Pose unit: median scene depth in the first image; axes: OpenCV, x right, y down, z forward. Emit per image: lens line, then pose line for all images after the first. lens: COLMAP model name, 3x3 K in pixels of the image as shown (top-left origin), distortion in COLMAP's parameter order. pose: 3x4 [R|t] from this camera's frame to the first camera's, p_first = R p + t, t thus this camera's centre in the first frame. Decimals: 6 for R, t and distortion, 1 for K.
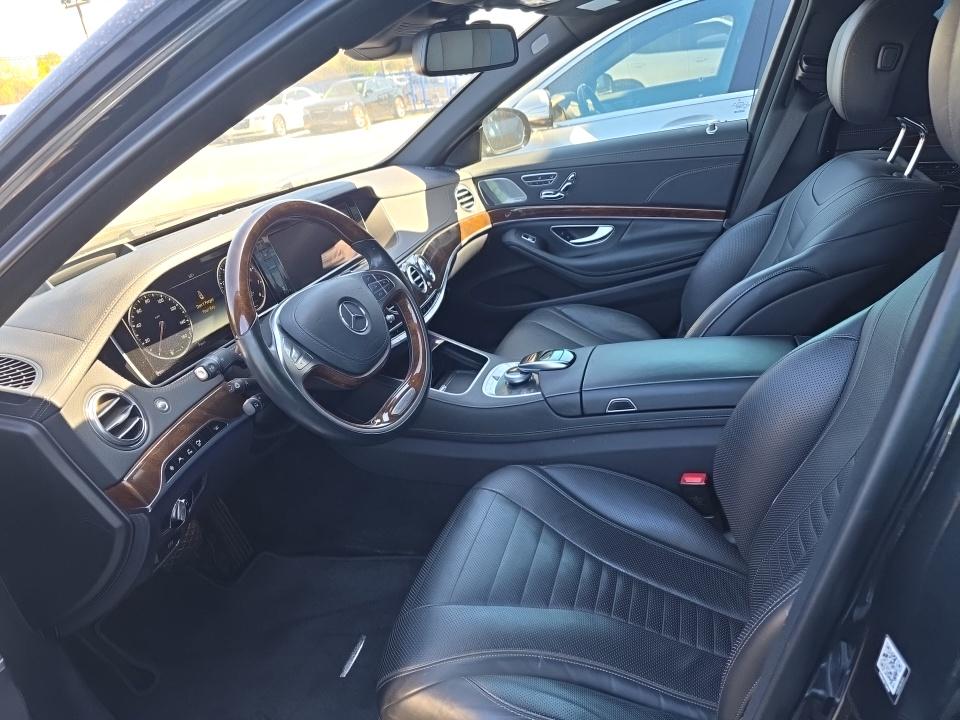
lens RADIAL K [[635.7, 0, 480.0], [0, 635.7, 360.0], [0, 0, 1]] dist [0.044479, -0.046215]
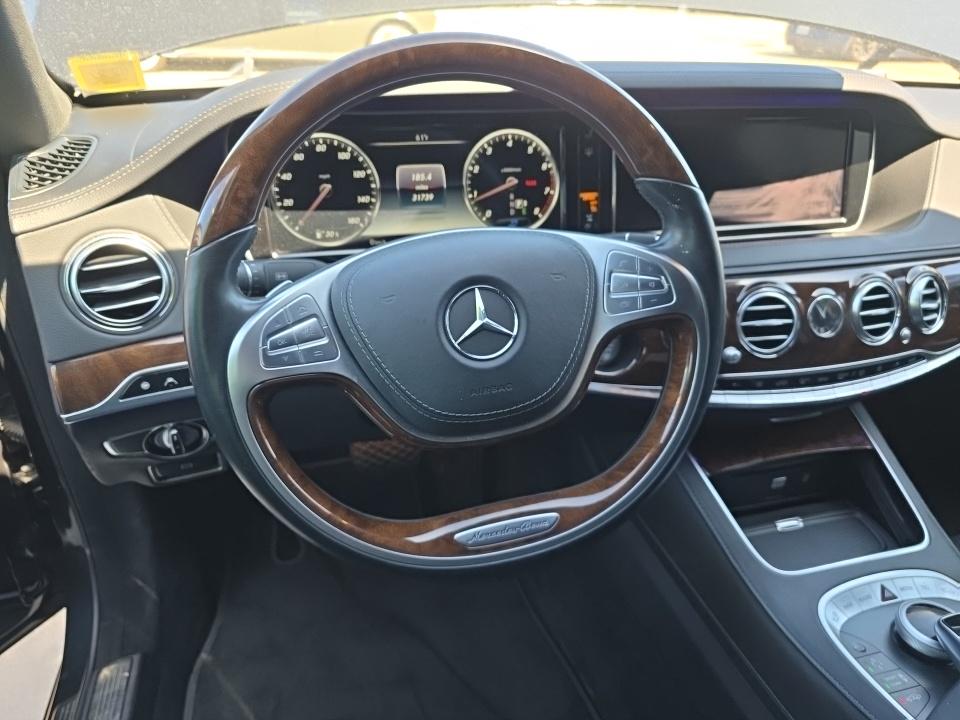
lens RADIAL K [[635.7, 0, 480.0], [0, 635.7, 360.0], [0, 0, 1]] dist [0.044479, -0.046215]
pose [[0.537842, 0.525069, -0.659567, 0.110805], [-0.426139, 0.844378, 0.324700, -0.182811], [0.727414, 0.106430, 0.677895, 0.668387]]
